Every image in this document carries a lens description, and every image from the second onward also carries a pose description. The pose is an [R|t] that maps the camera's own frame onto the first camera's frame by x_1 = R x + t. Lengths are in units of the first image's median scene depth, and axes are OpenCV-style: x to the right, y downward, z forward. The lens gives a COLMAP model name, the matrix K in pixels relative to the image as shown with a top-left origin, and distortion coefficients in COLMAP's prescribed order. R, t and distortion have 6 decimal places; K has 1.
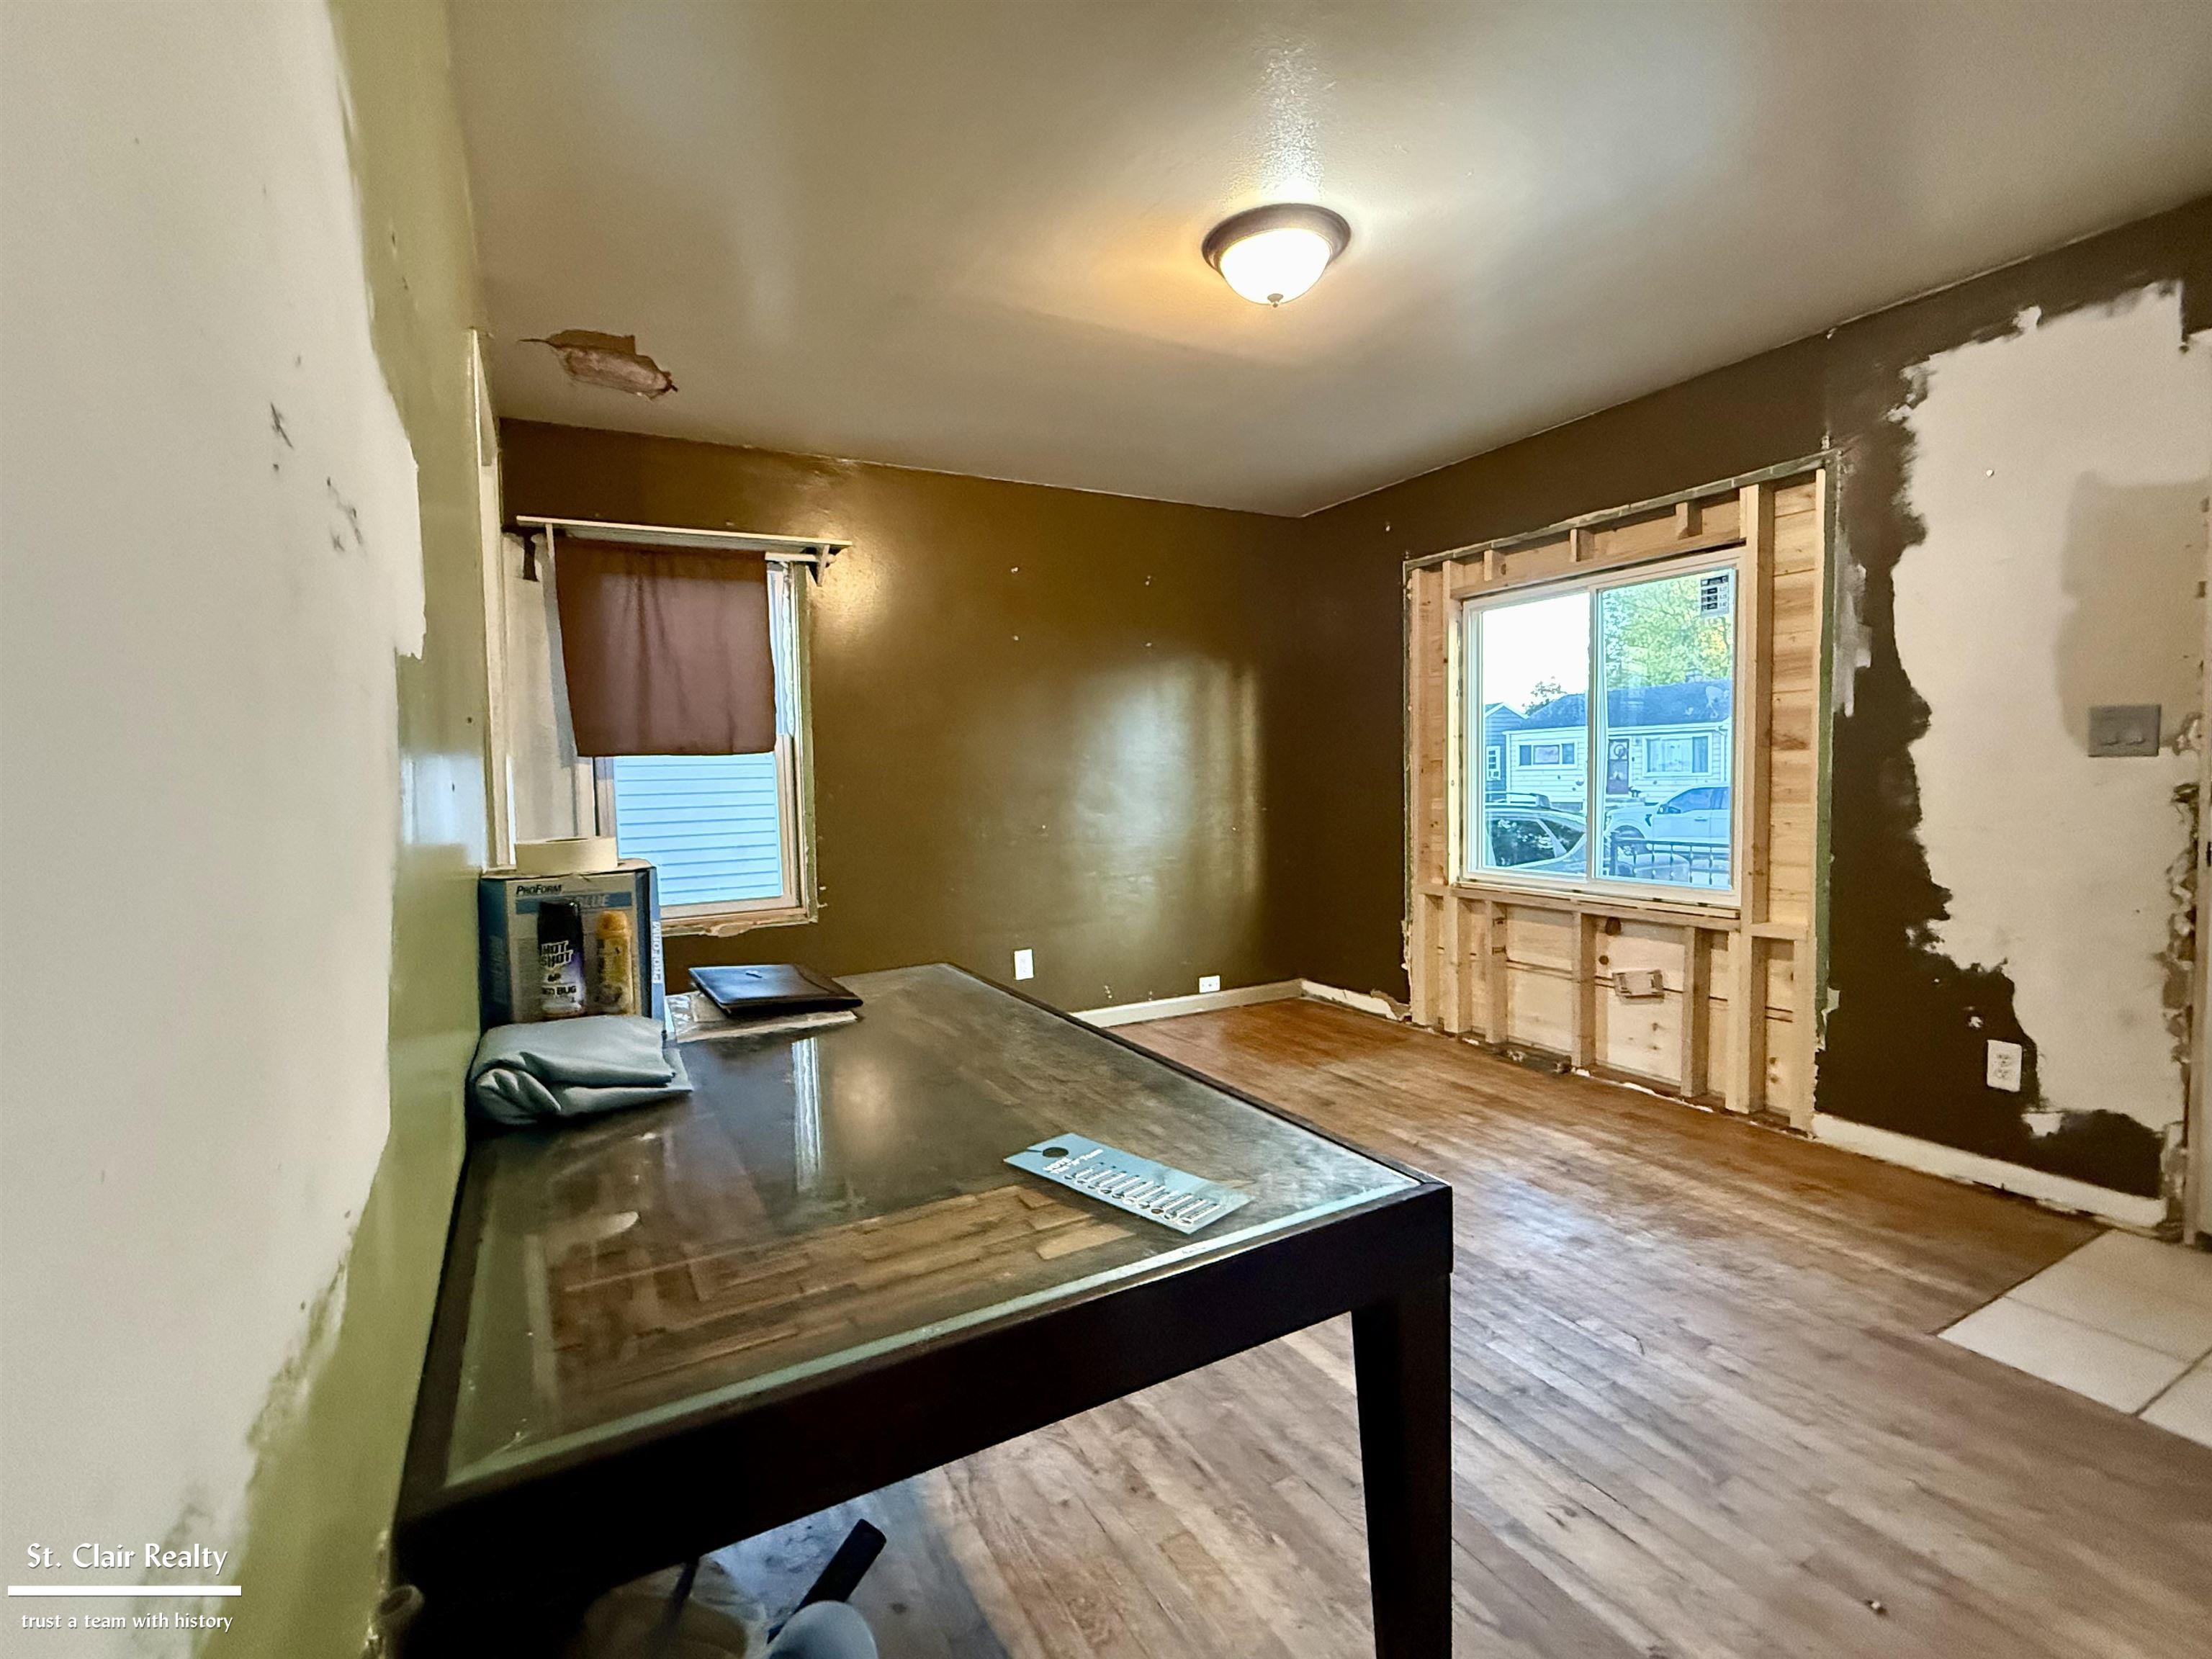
lens RADIAL K [[1017.7, 0, 1106.6], [0, 1017.7, 828.2], [0, 0, 1]] dist [0.003243, 0.000034]
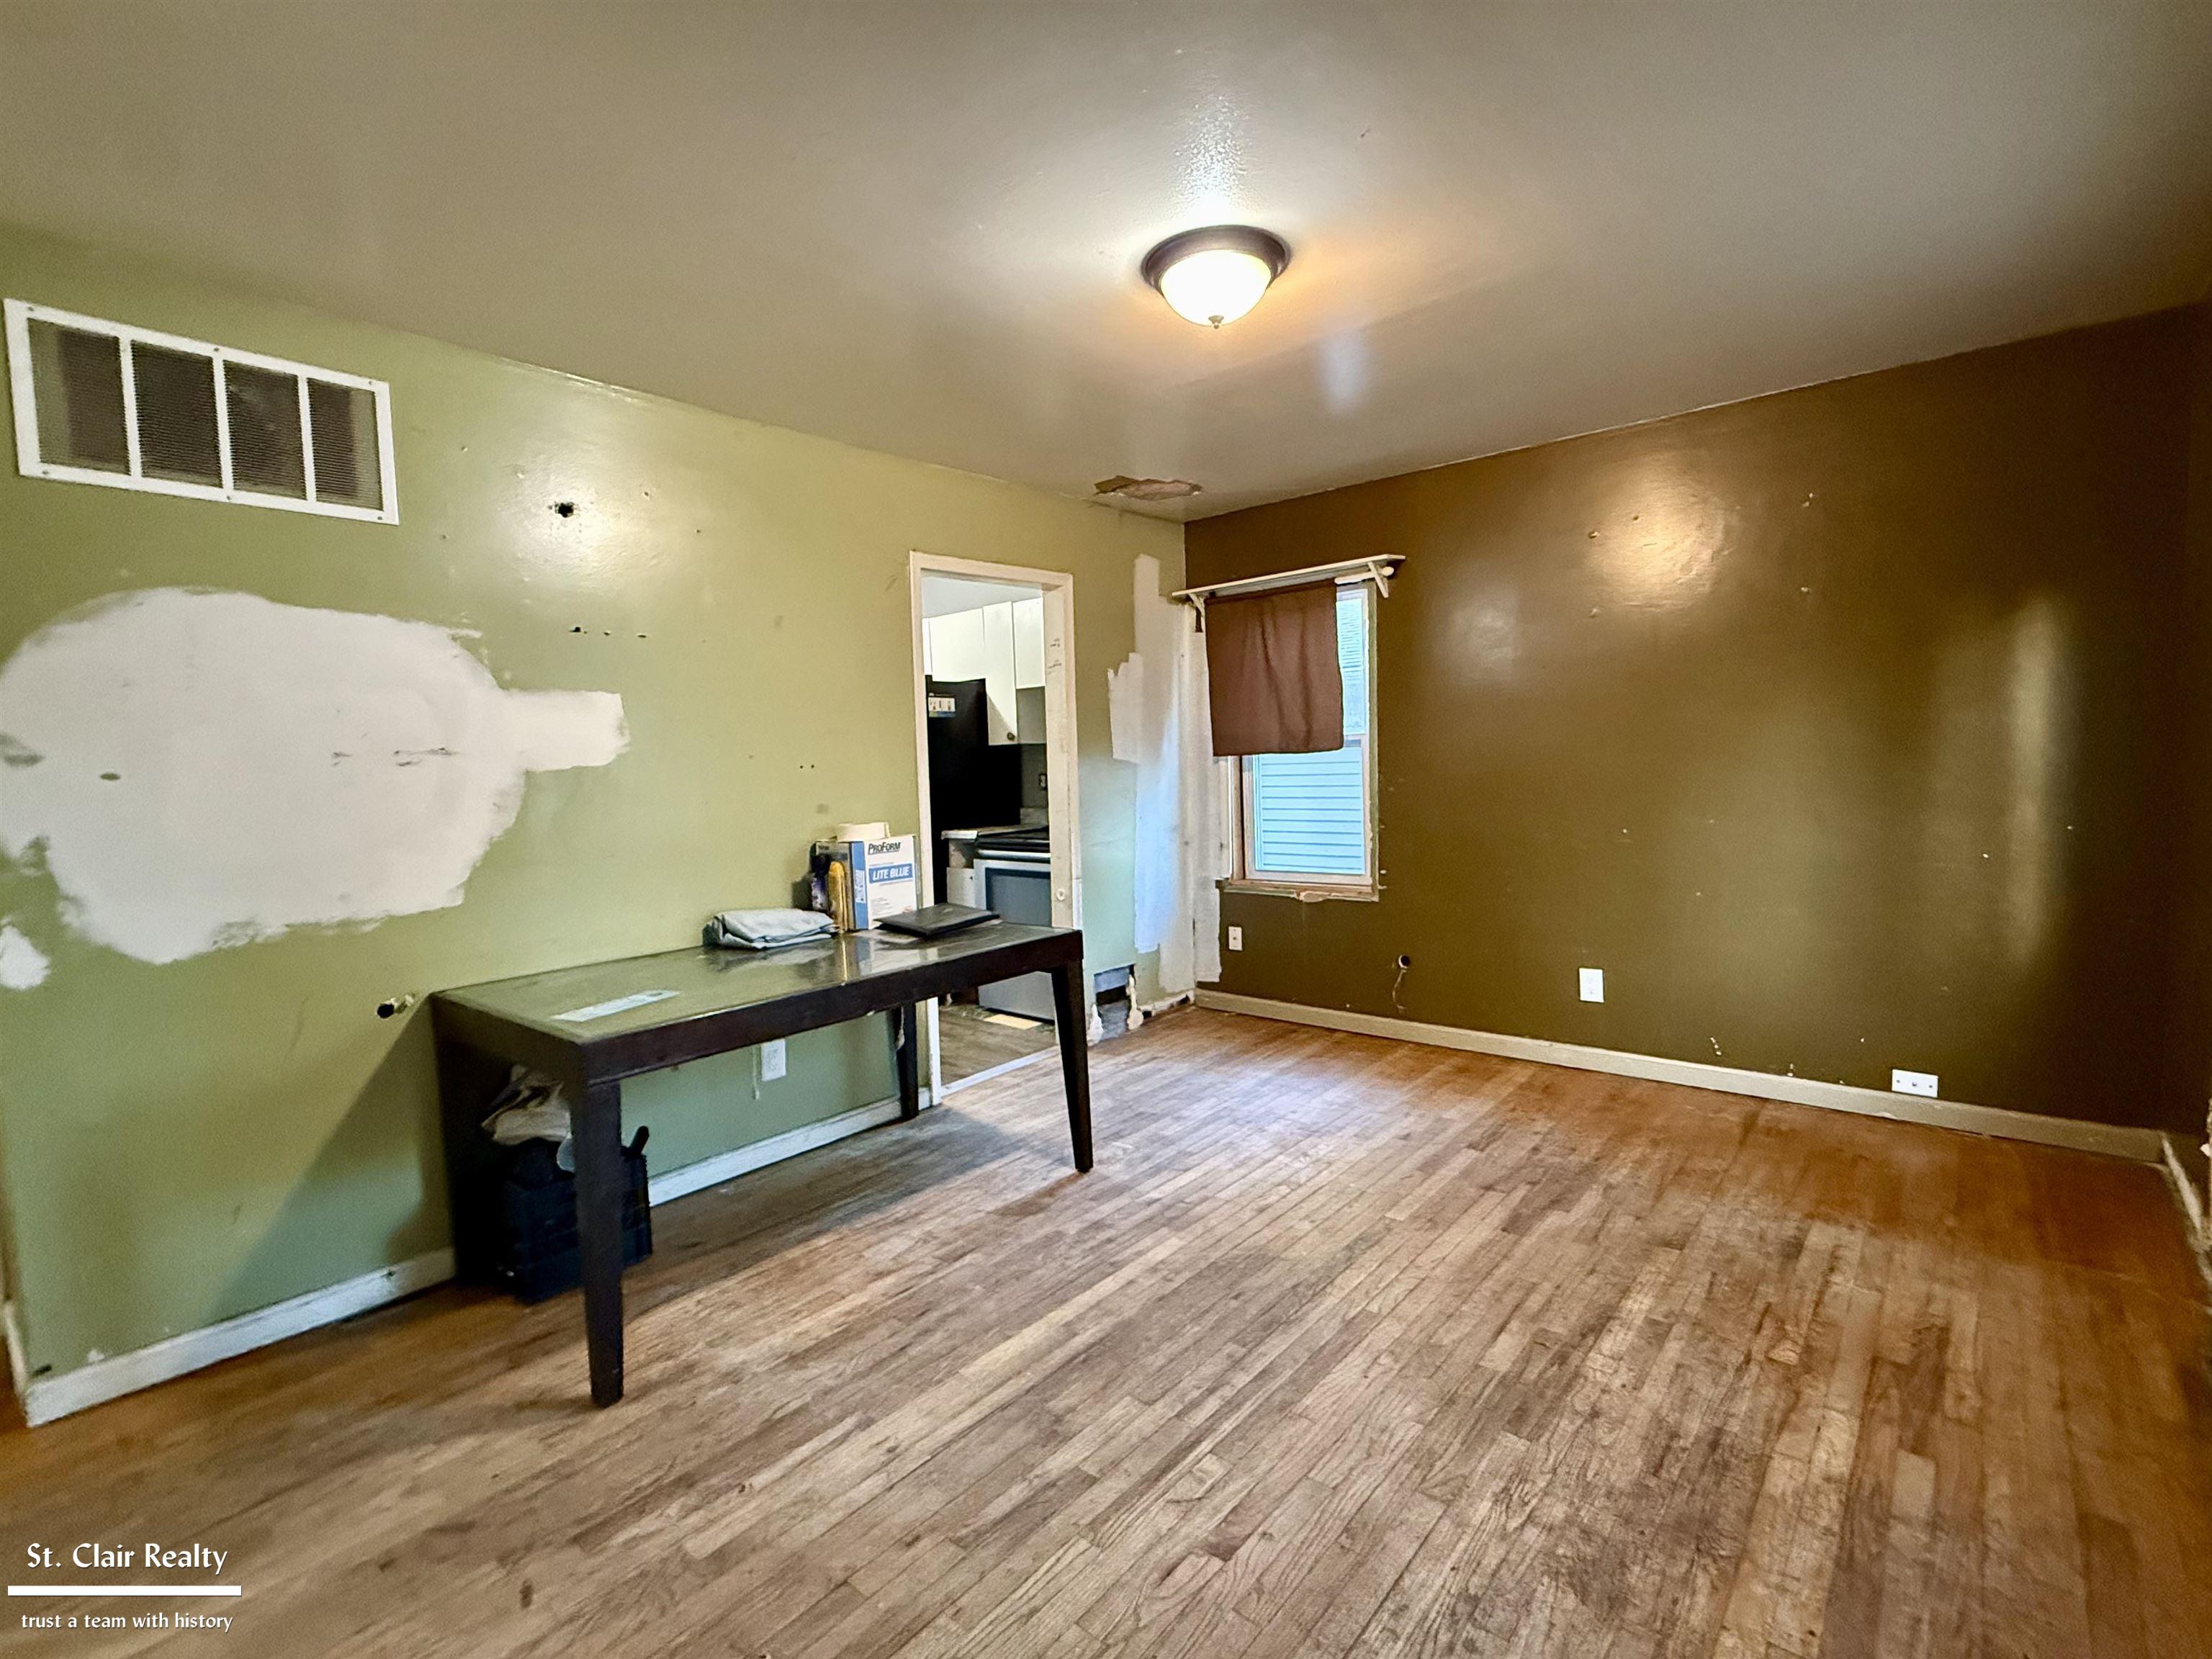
lens RADIAL K [[1017.7, 0, 1107.3], [0, 1017.7, 827.7], [0, 0, 1]] dist [0.003243, 0.000034]
pose [[0.353801, 0.069731, -0.932718, 0.731351], [-0.025681, 0.997565, 0.064838, -0.059985], [0.934968, 0.001013, 0.354730, 0.374582]]
